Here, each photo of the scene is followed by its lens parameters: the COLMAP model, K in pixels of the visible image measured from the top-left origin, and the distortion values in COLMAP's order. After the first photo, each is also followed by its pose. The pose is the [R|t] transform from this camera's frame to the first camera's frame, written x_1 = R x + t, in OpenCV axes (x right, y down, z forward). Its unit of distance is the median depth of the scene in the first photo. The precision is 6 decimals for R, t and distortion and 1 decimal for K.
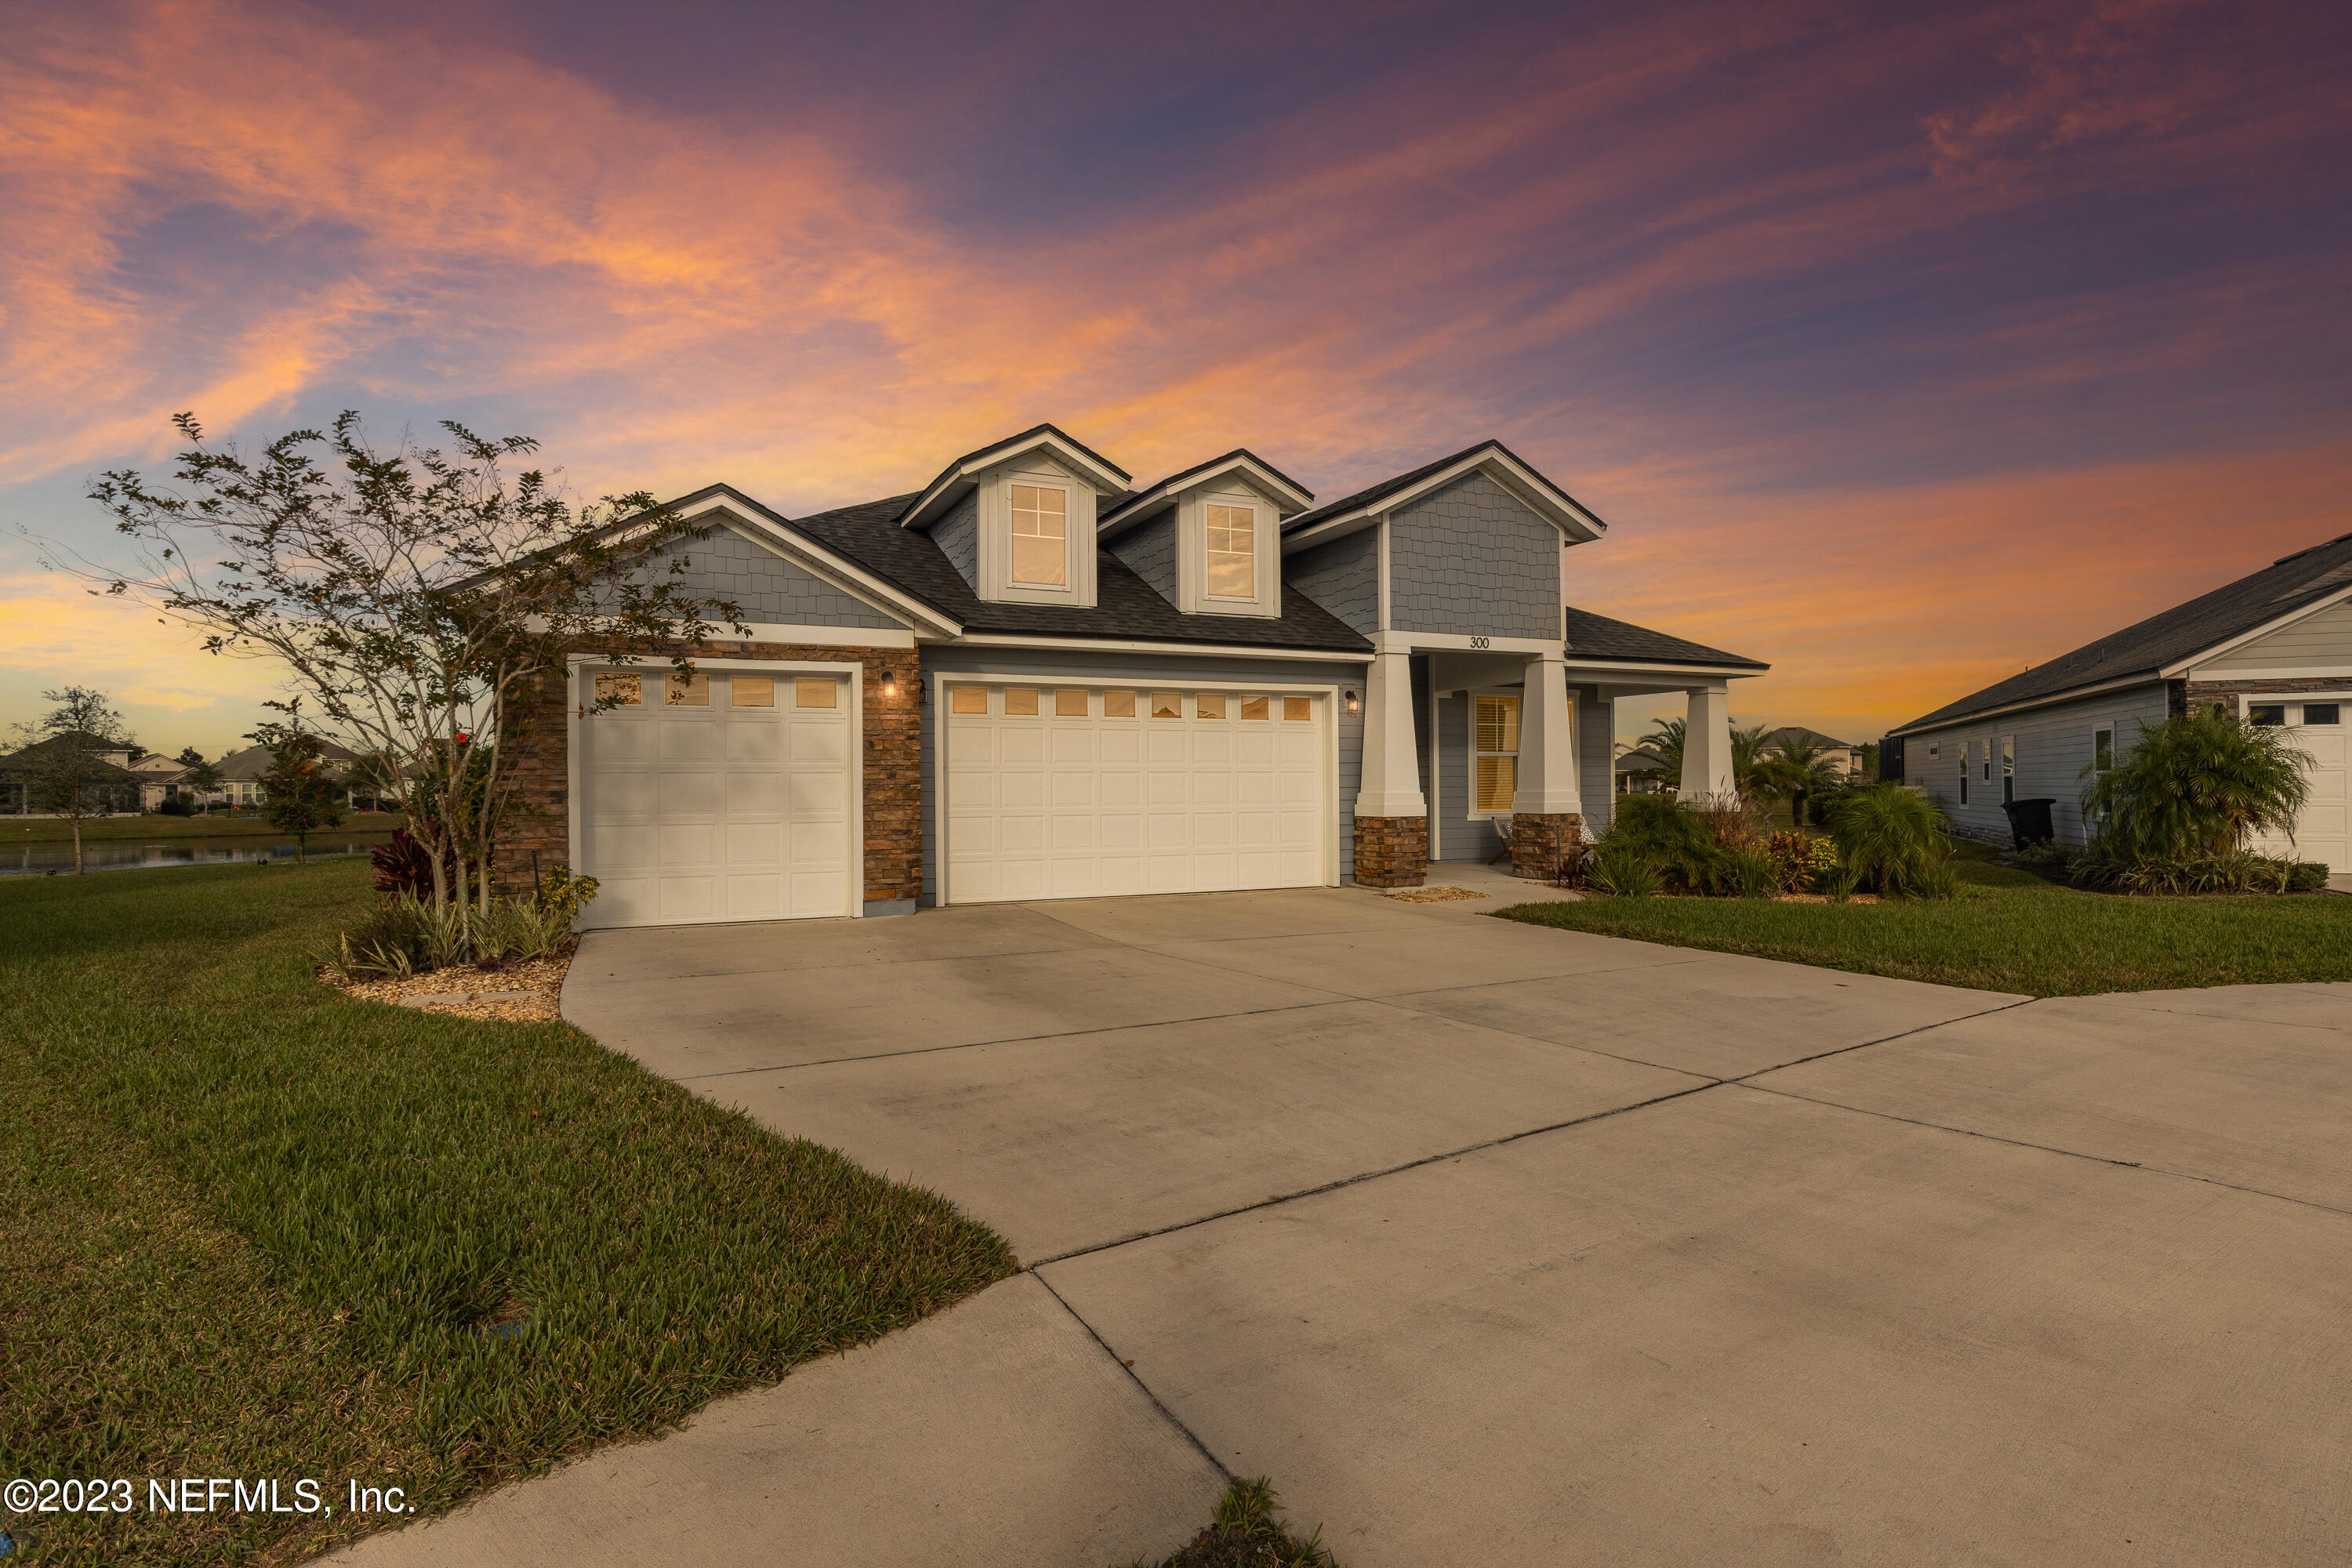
lens RADIAL K [[1223.0, 0, 1176.0], [0, 1223.0, 784.0], [0, 0, 1]] dist [0.001162, 0.000576]
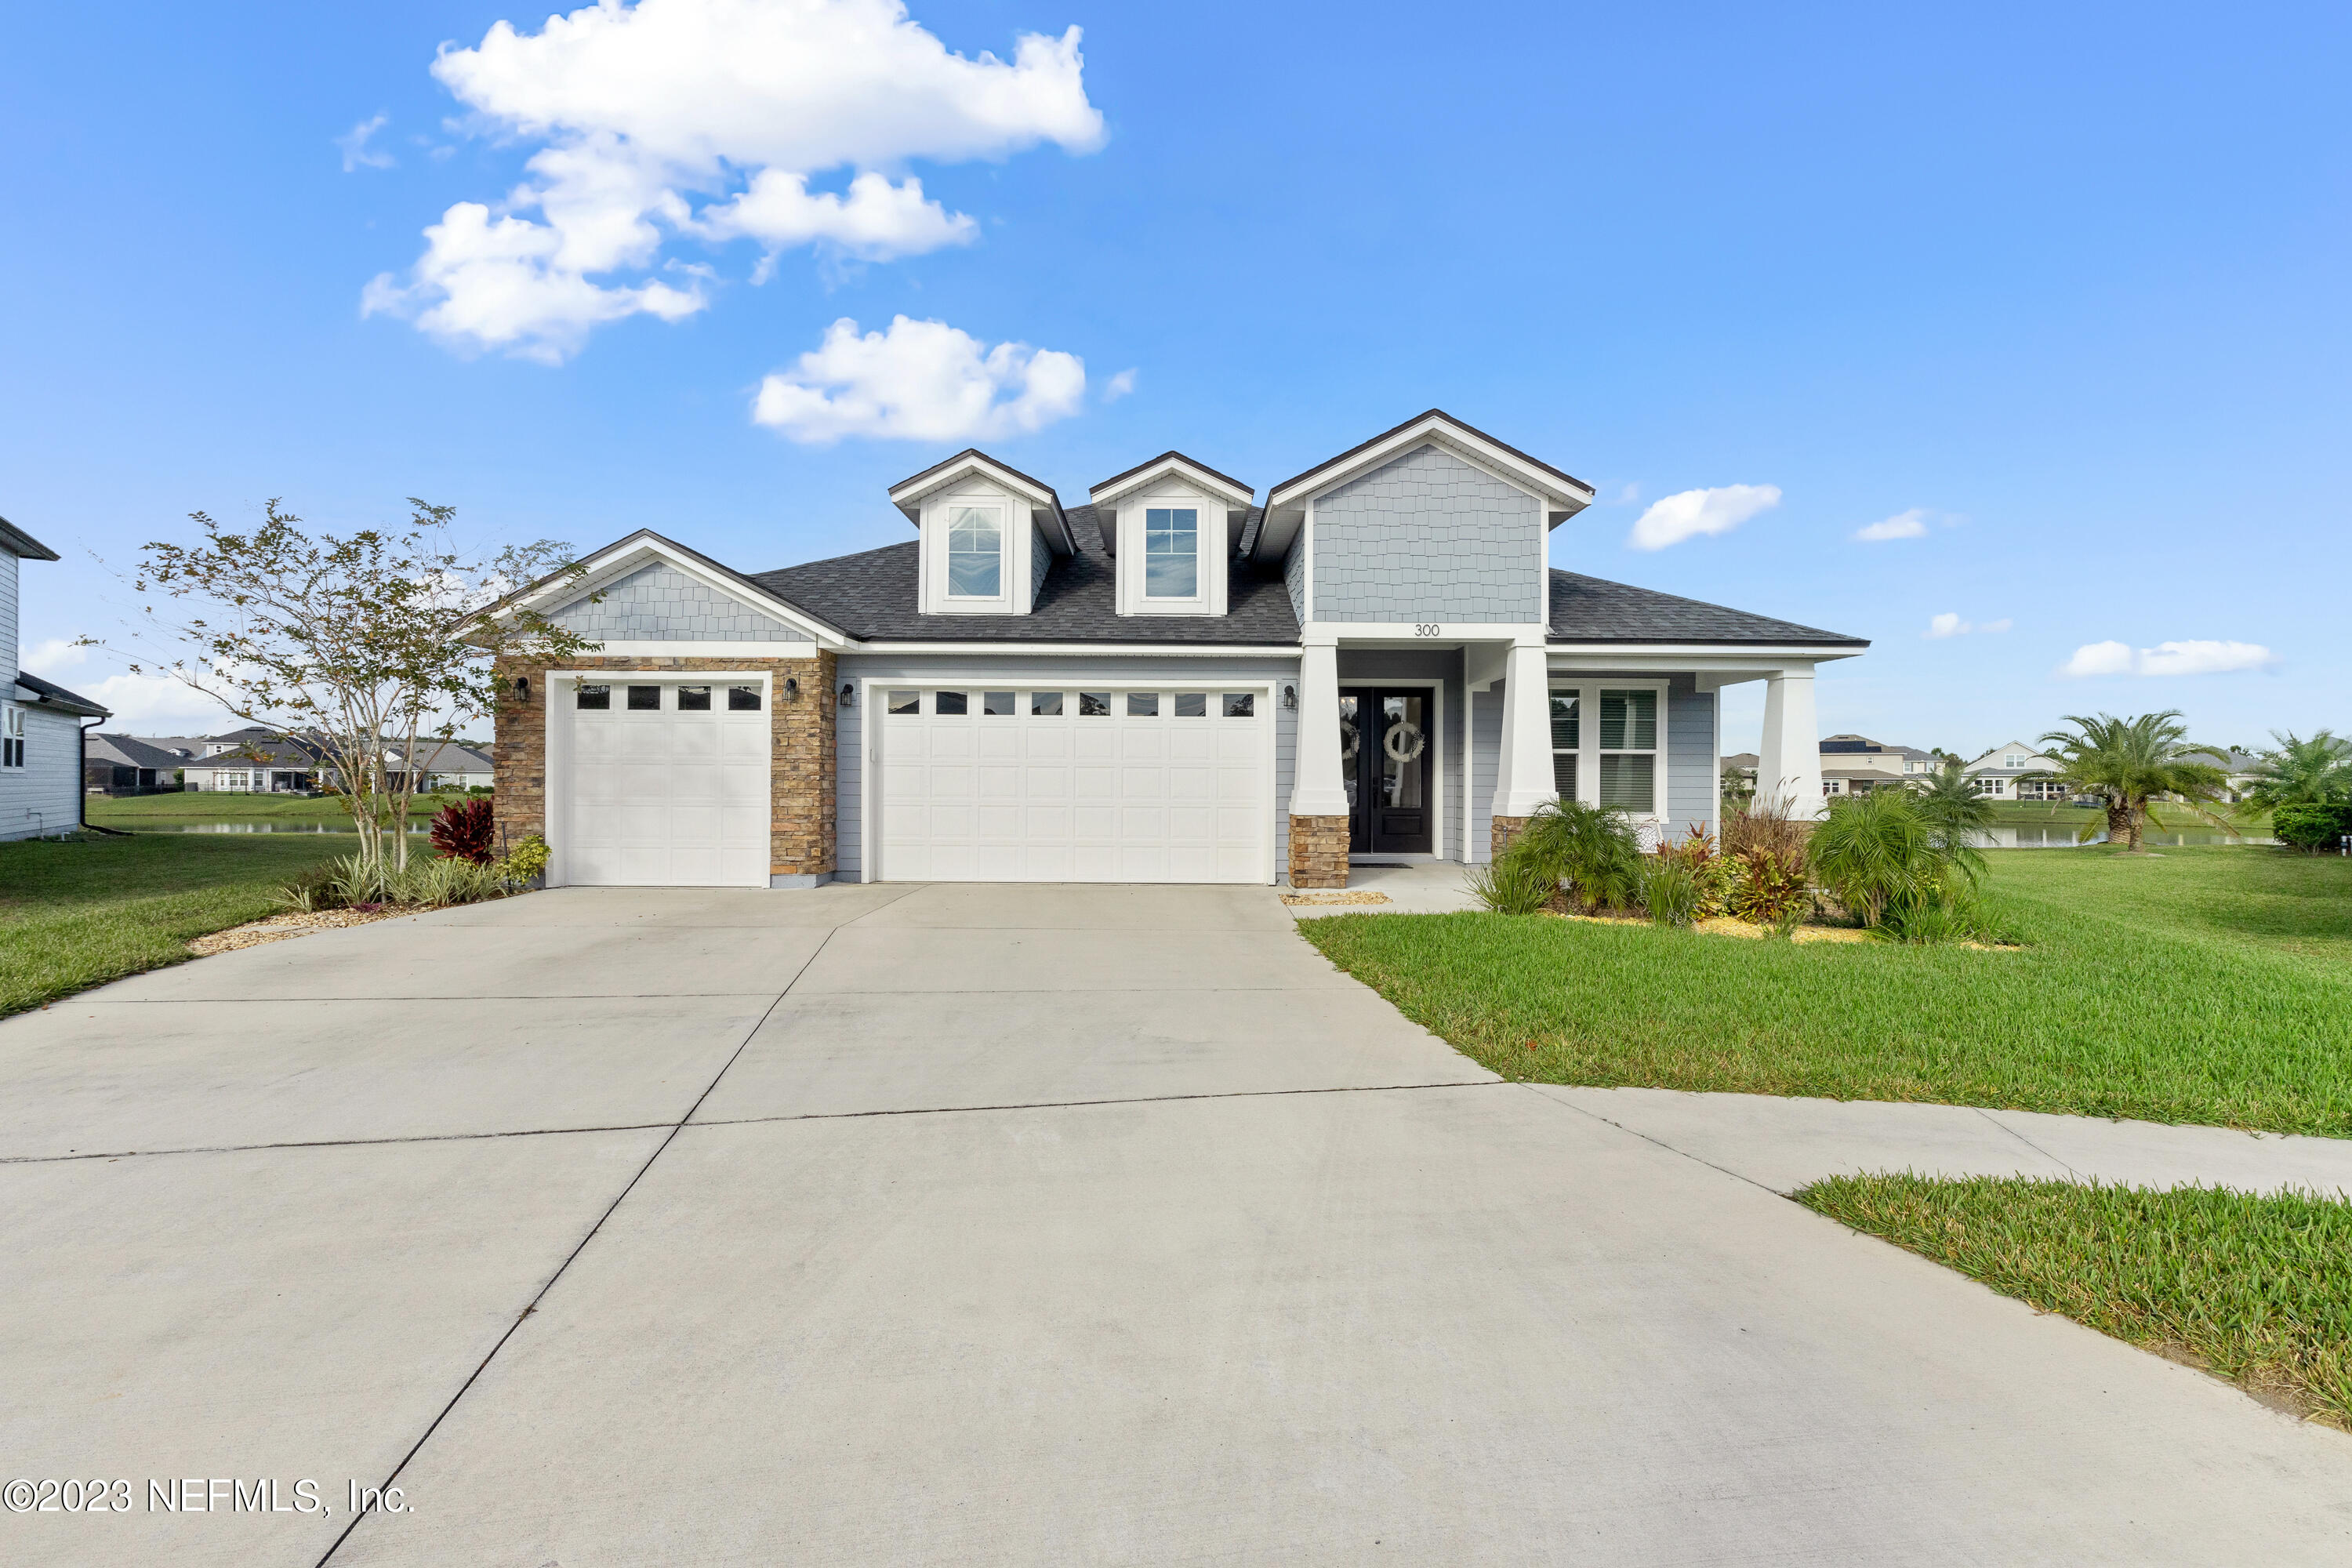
lens RADIAL K [[1071.5, 0, 1174.0], [0, 1071.5, 779.0], [0, 0, 1]] dist [0.004883, -0.000686]
pose [[0.907700, 0.010220, -0.419496, 0.425996], [-0.011553, 0.999933, -0.000637, 0.000251], [0.419461, 0.005425, 0.907757, 0.185481]]
